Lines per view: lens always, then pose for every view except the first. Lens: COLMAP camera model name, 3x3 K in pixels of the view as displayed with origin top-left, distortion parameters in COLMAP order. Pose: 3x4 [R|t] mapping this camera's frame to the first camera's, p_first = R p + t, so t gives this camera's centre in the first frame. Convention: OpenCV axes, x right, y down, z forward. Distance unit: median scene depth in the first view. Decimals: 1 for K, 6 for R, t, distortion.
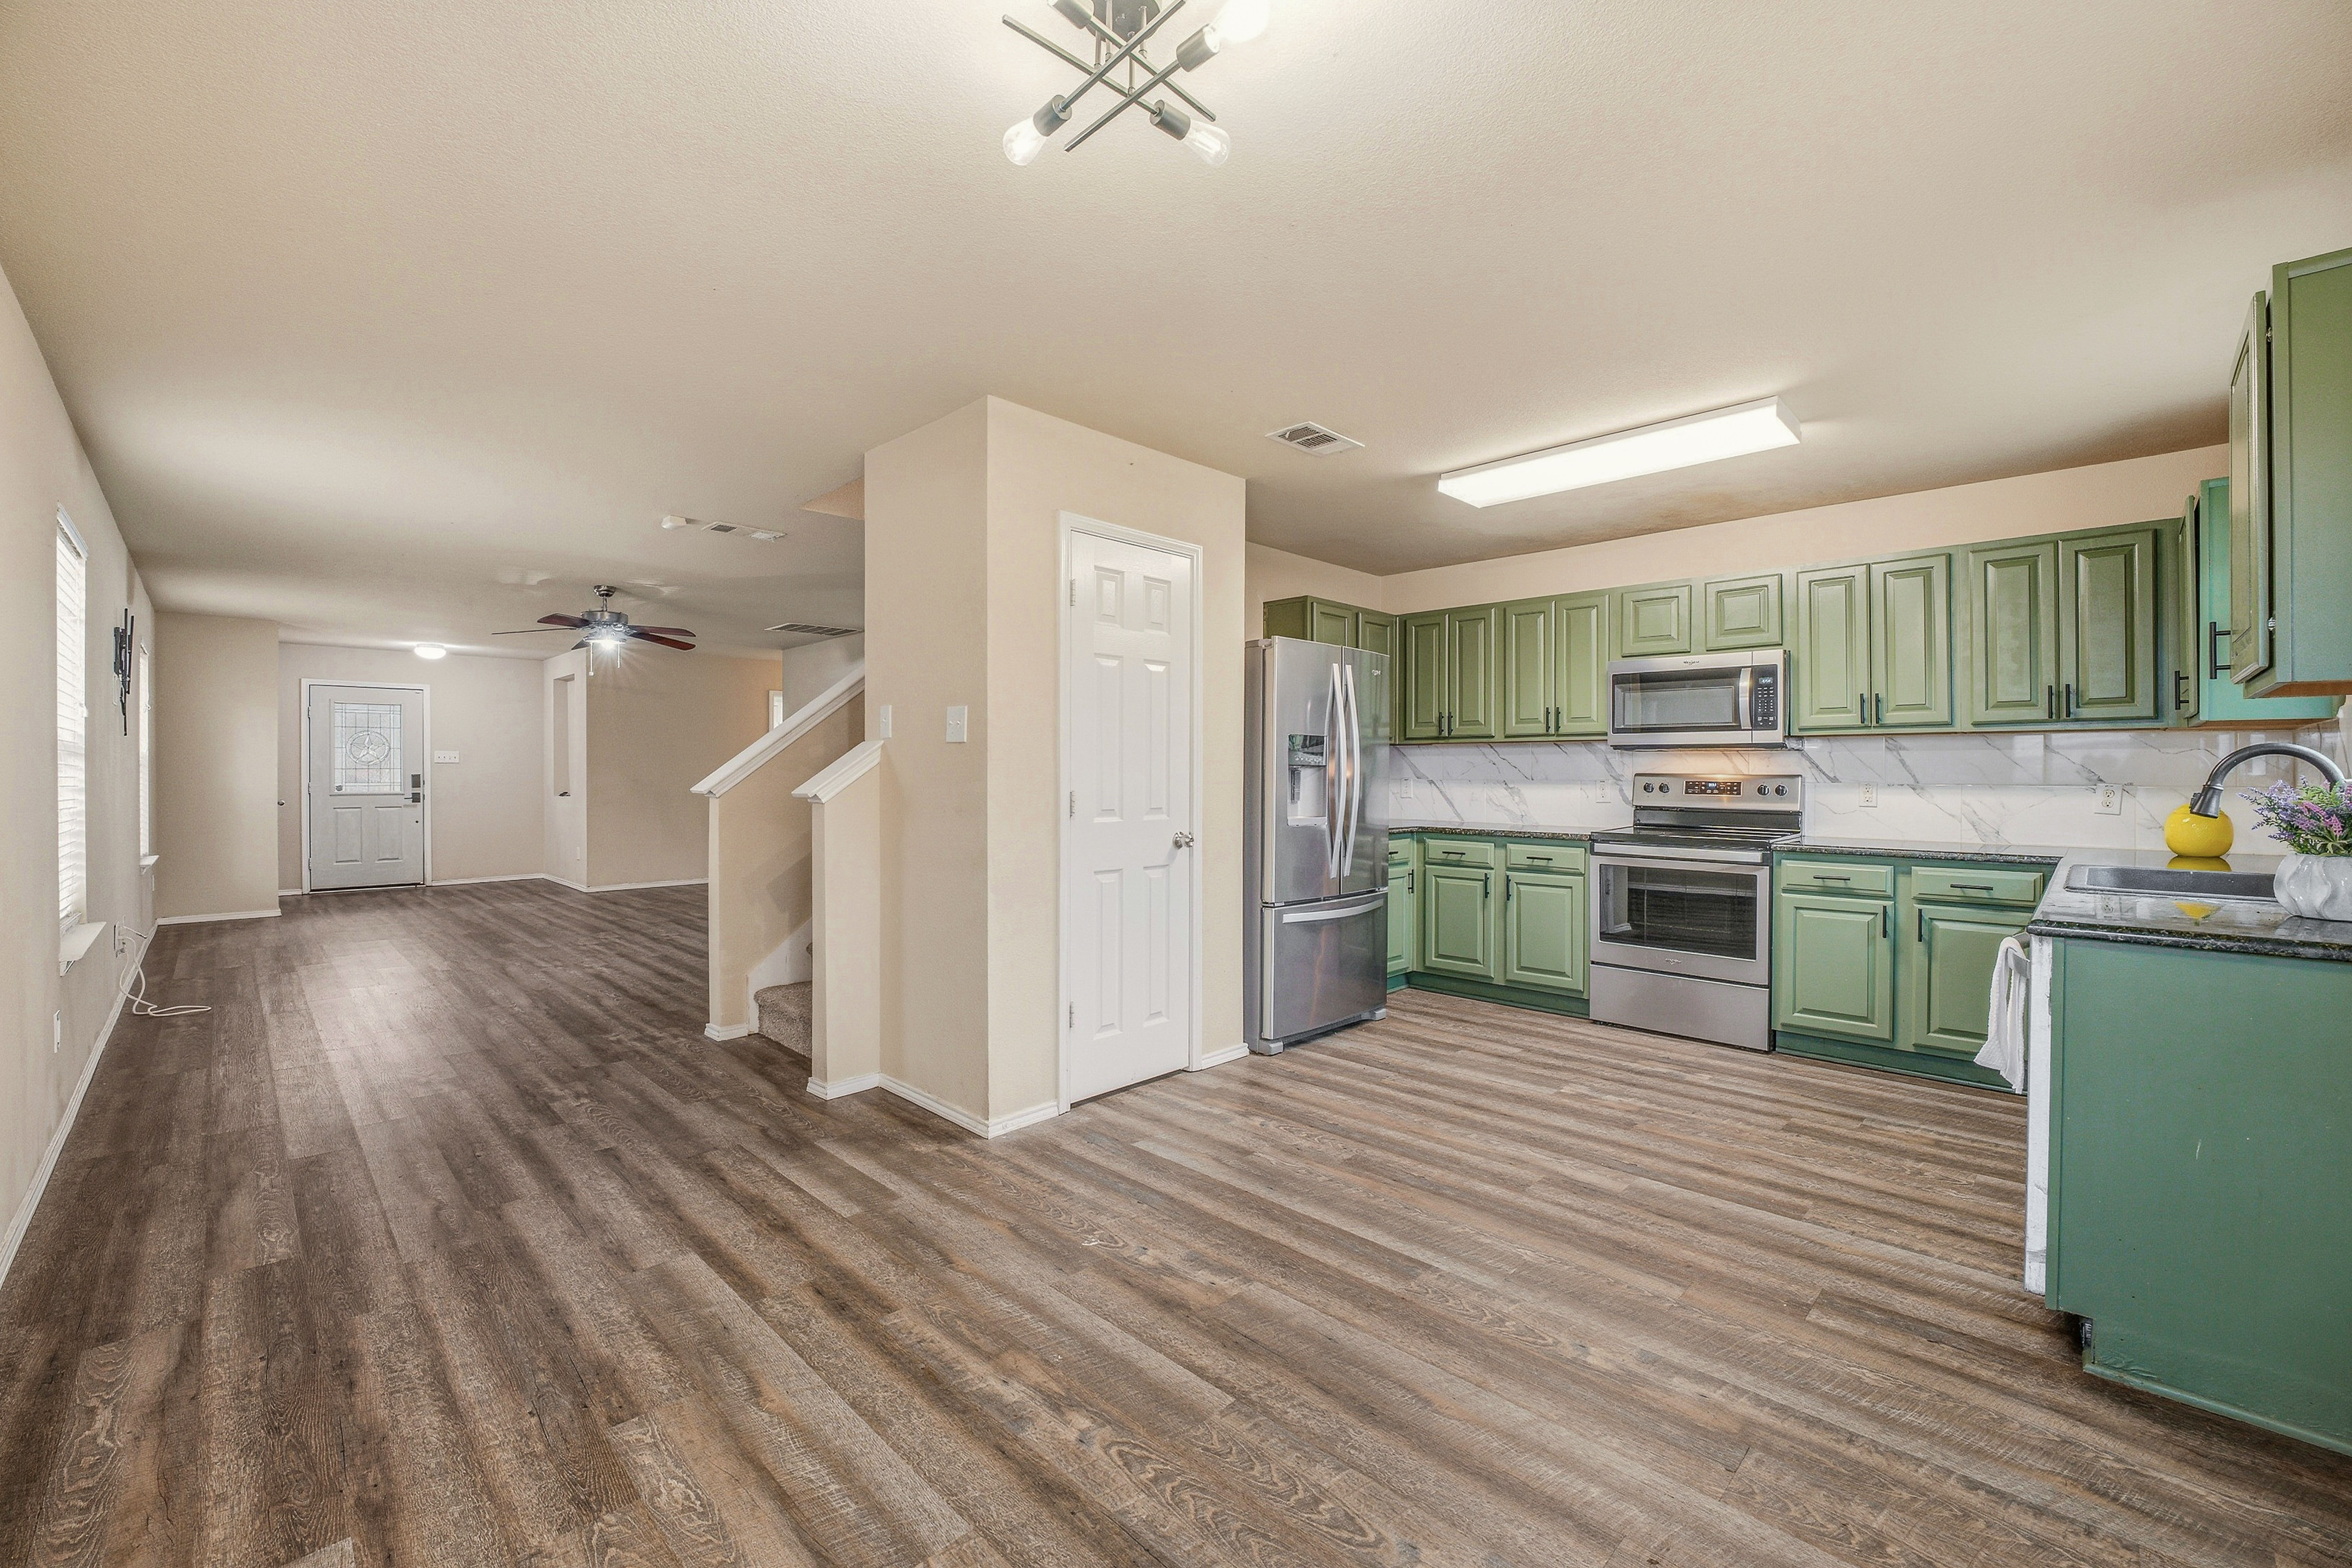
lens RADIAL K [[958.9, 0, 1176.9], [0, 958.9, 773.9], [0, 0, 1]] dist [-0.027355, 0.000303]
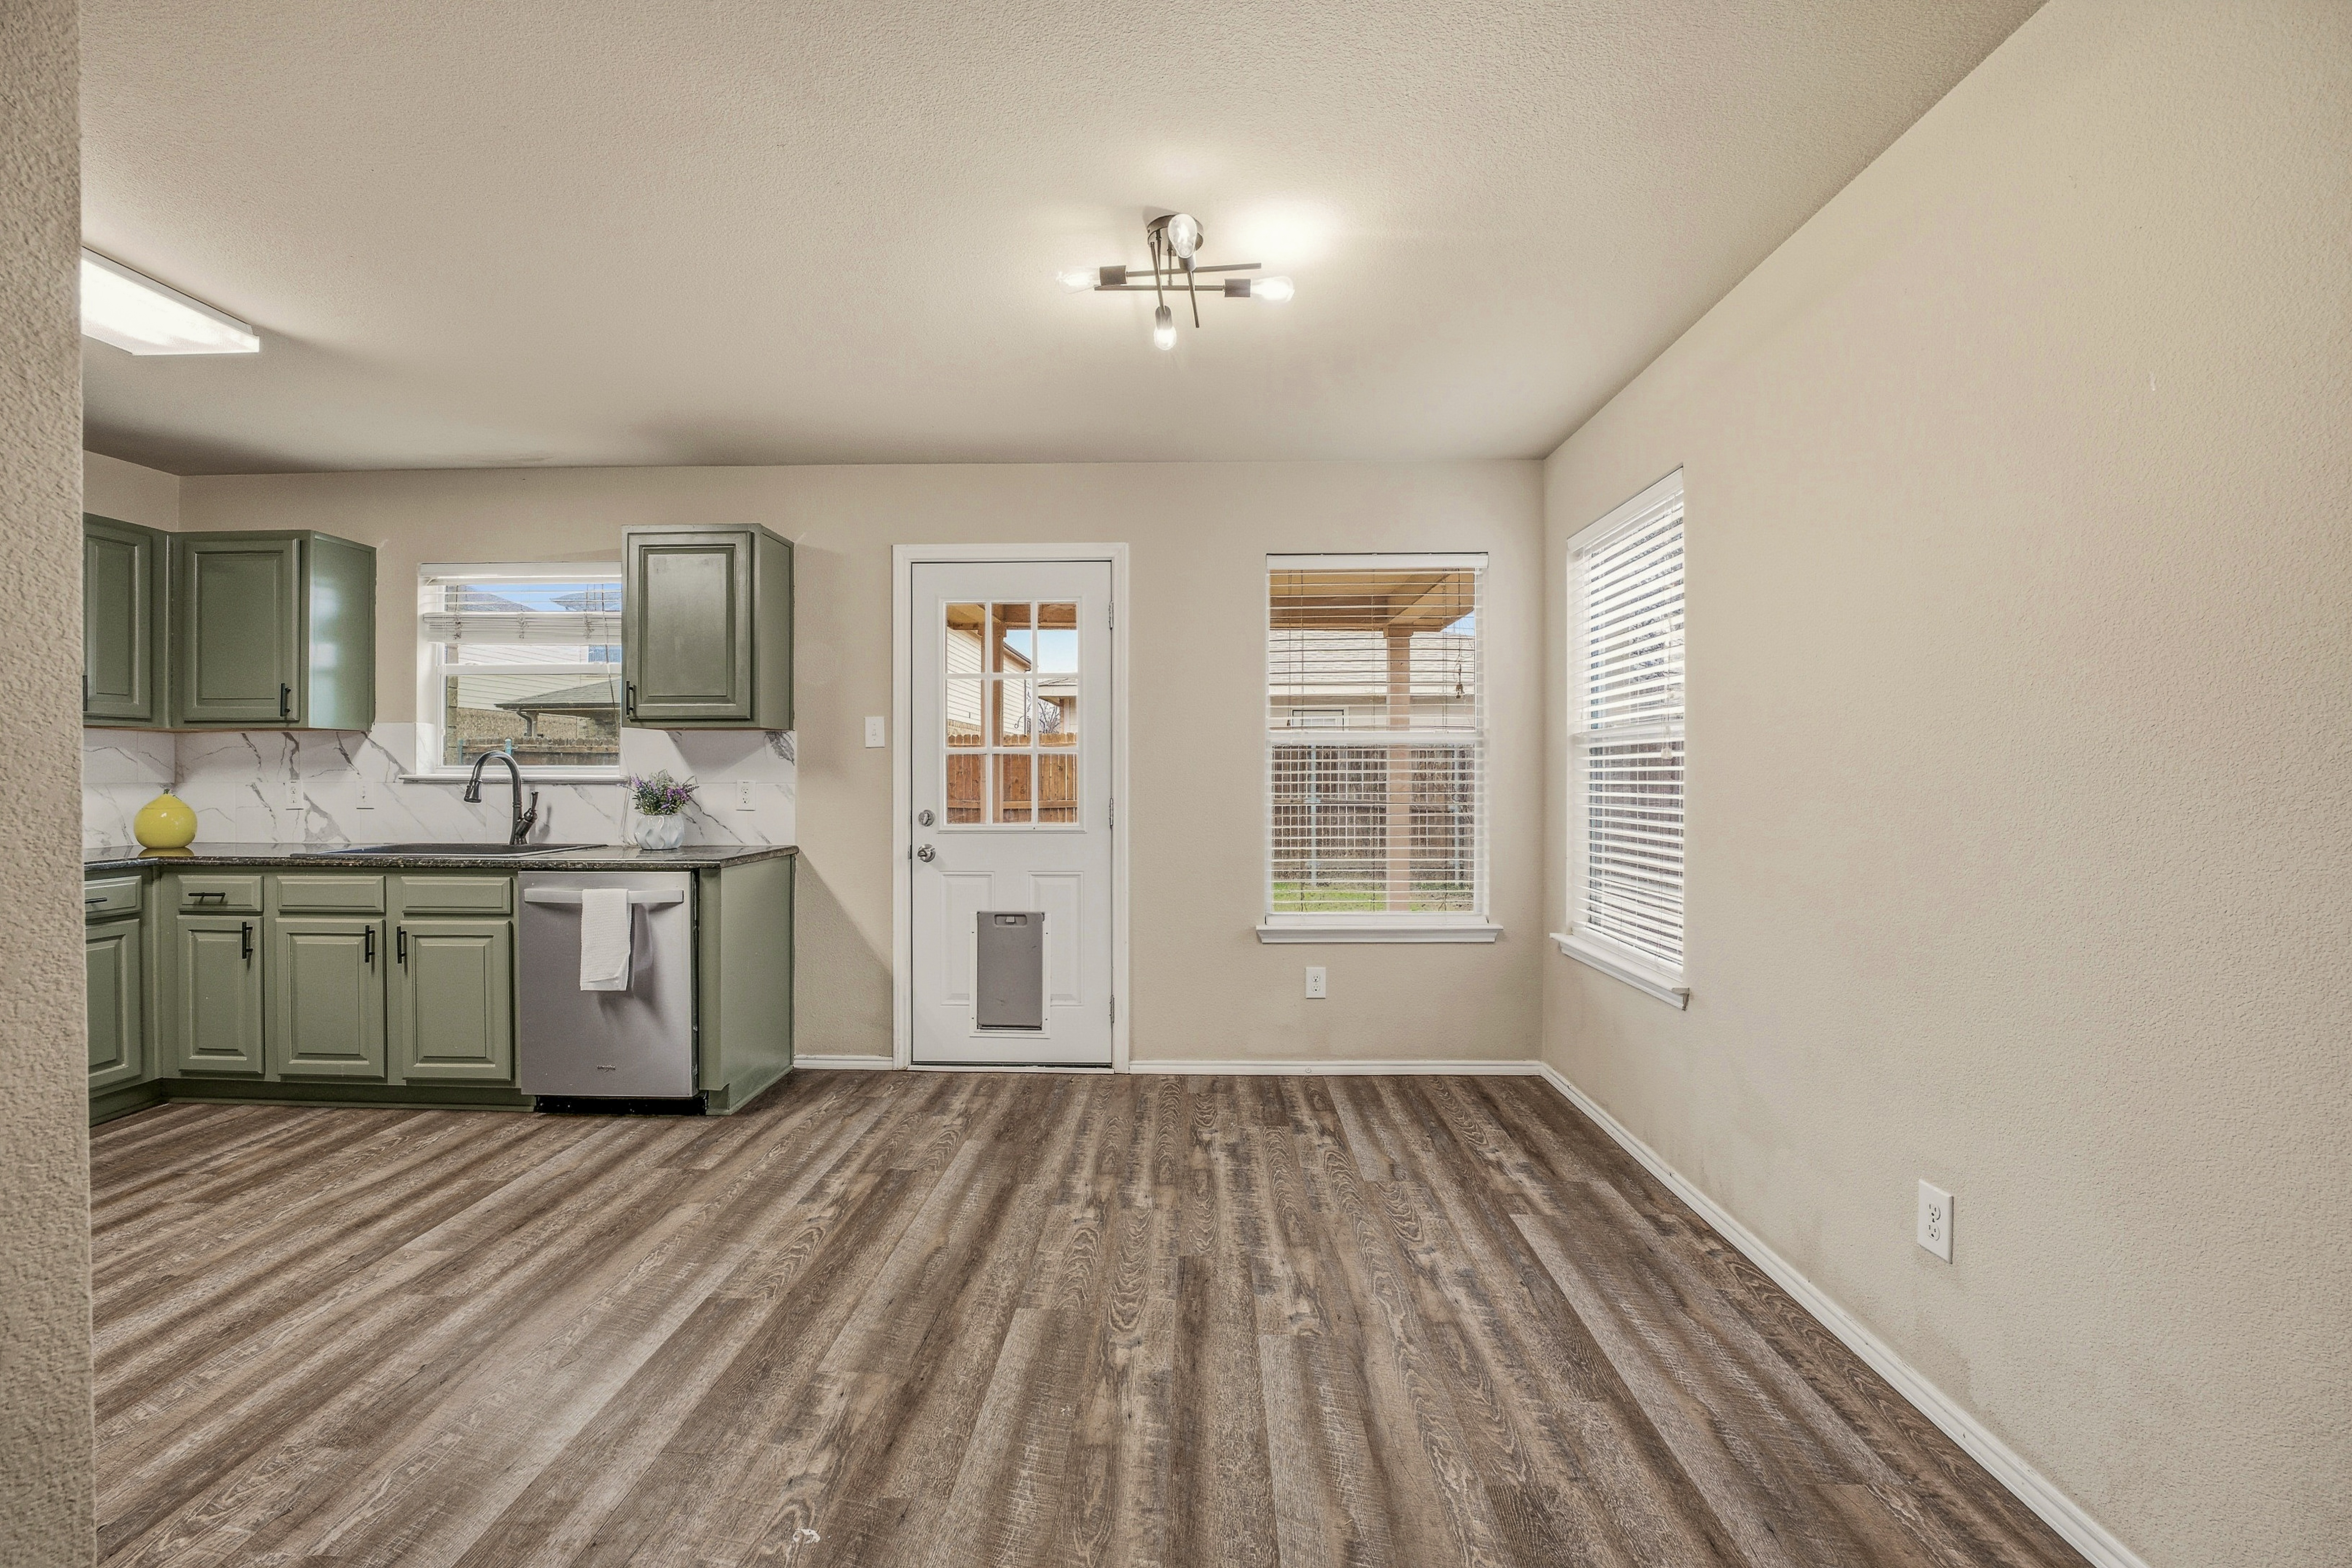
lens RADIAL K [[958.9, 0, 1176.9], [0, 958.9, 773.9], [0, 0, 1]] dist [-0.027355, 0.000303]
pose [[-0.680552, -0.004697, 0.732685, -0.410922], [0.000109, 0.999979, 0.006512, -0.003467], [-0.732700, 0.004511, -0.680537, 0.729651]]
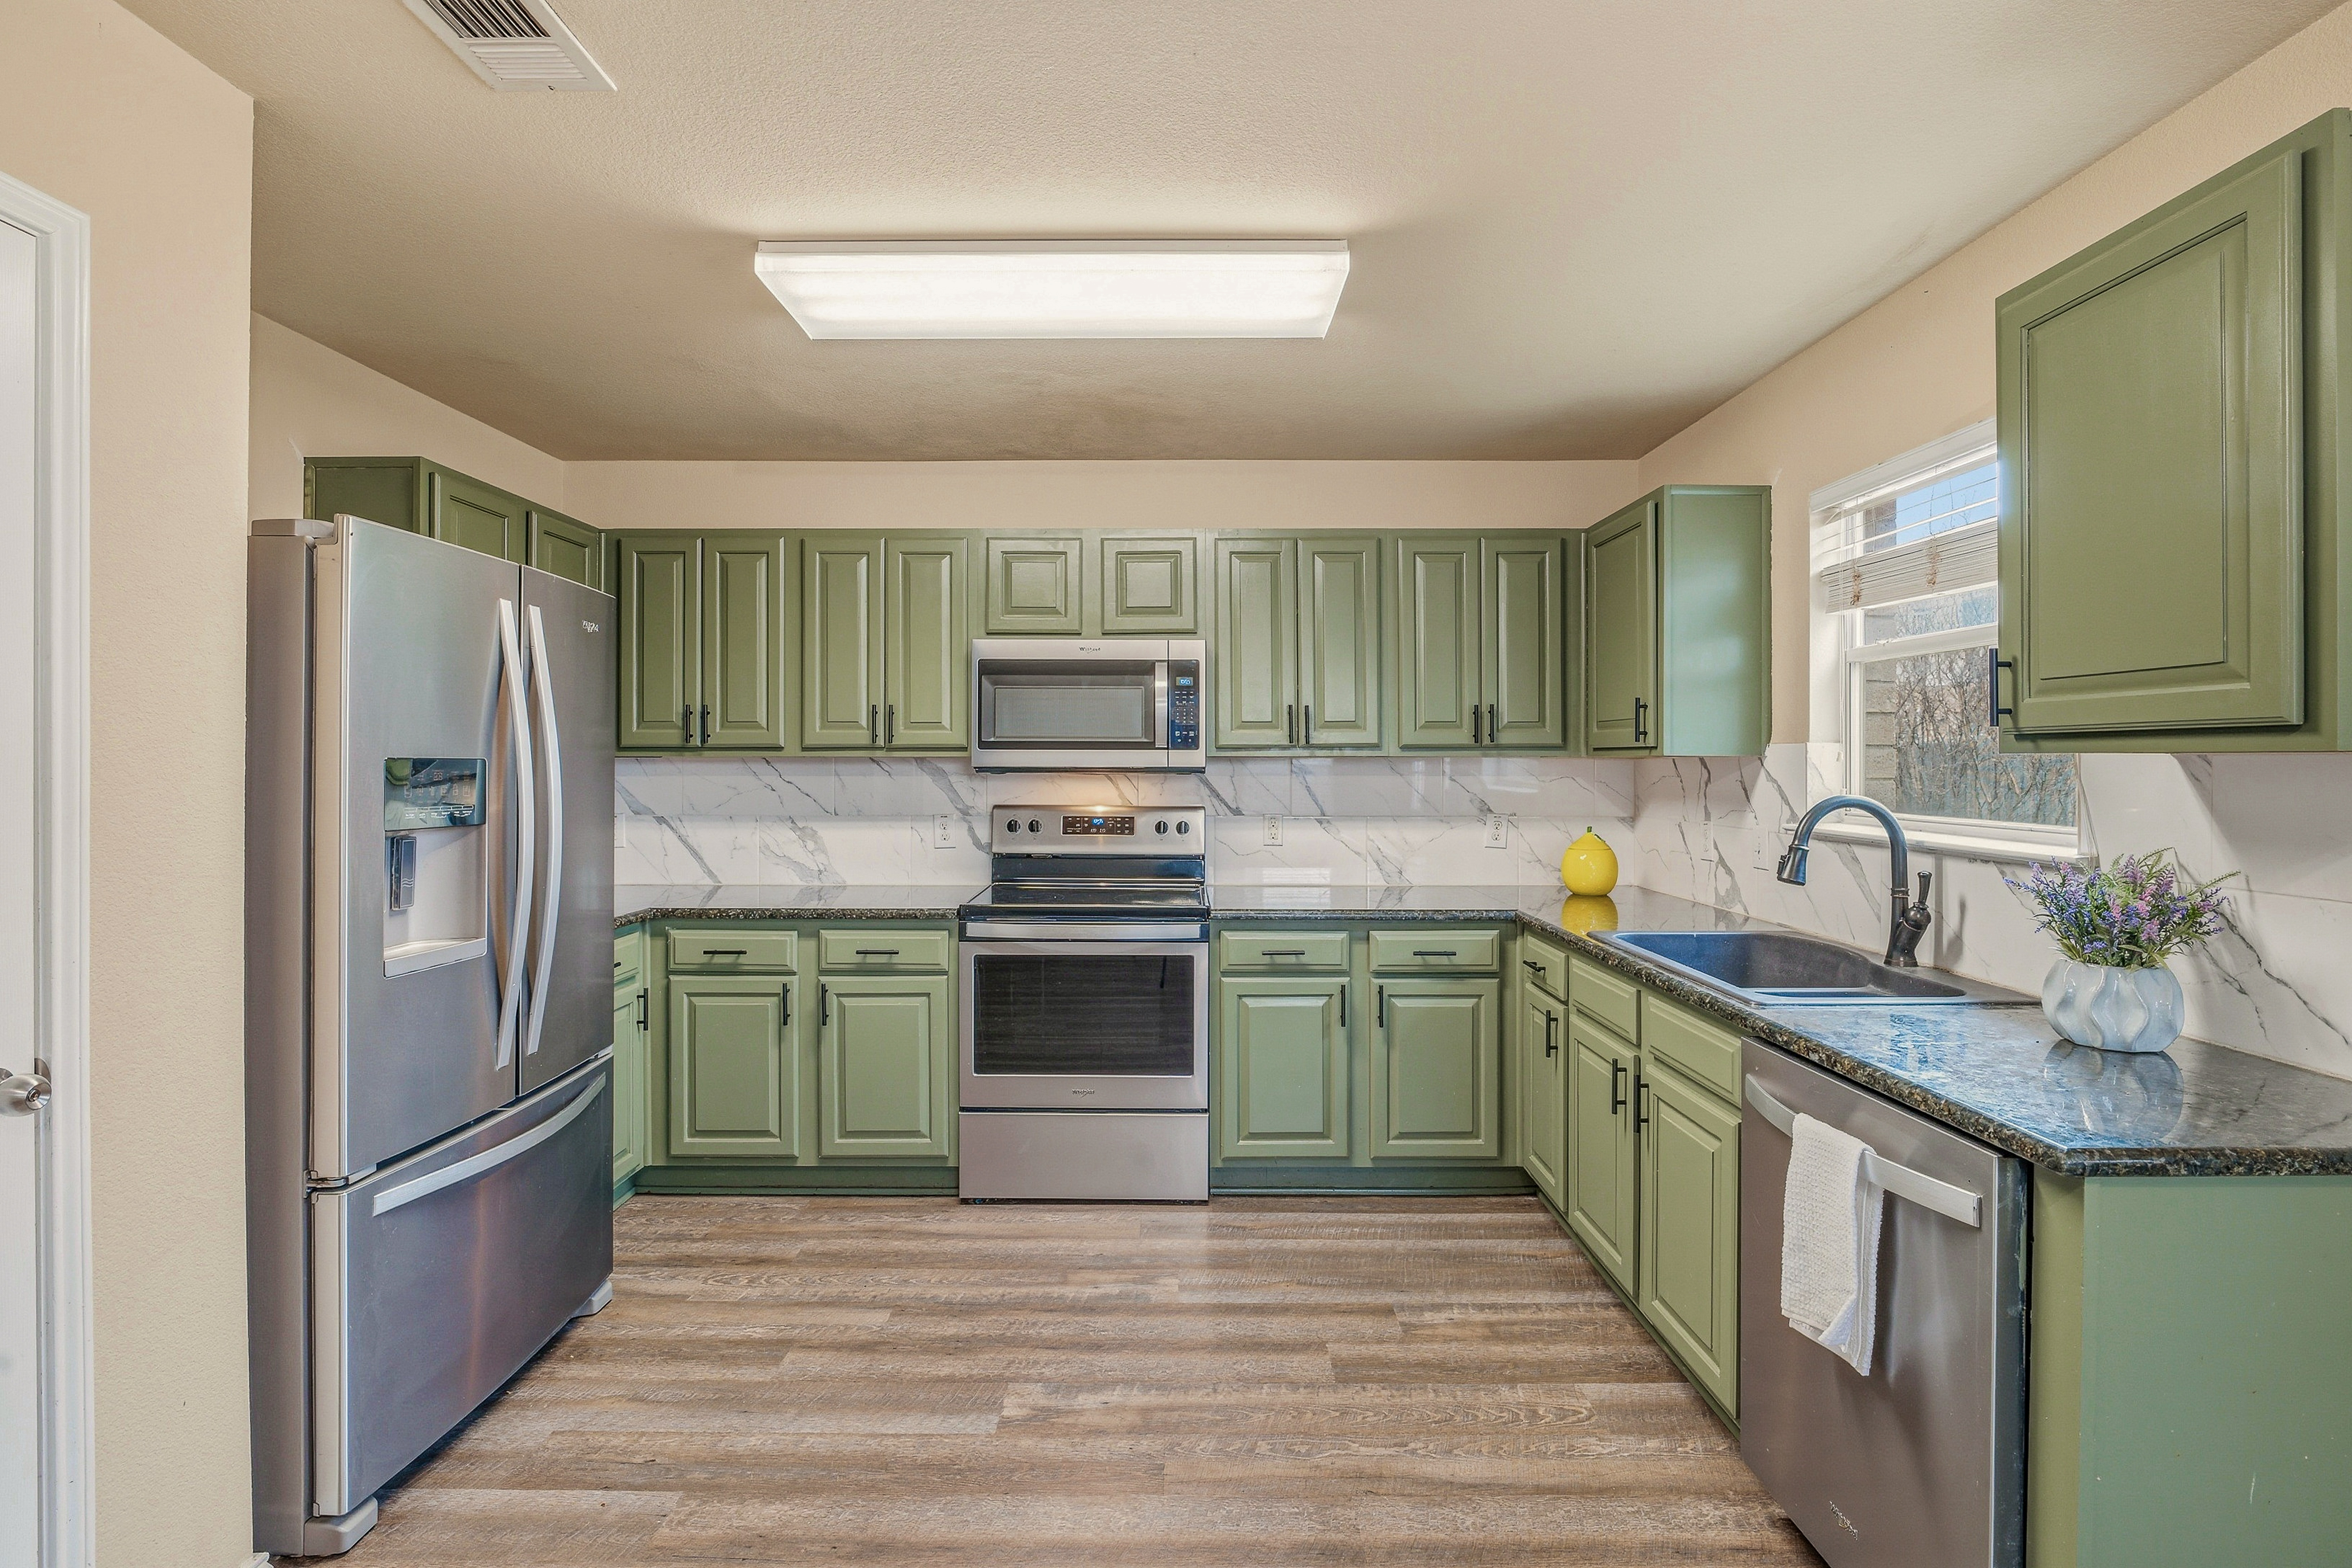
lens RADIAL K [[1088.3, 0, 1177.9], [0, 1088.3, 763.9], [0, 0, 1]] dist [-0.012902, -0.000603]
pose [[0.713612, -0.003942, 0.700530, 0.033843], [0.003233, 0.999992, 0.002334, -0.038701], [-0.700534, 0.000599, 0.713619, 0.426946]]
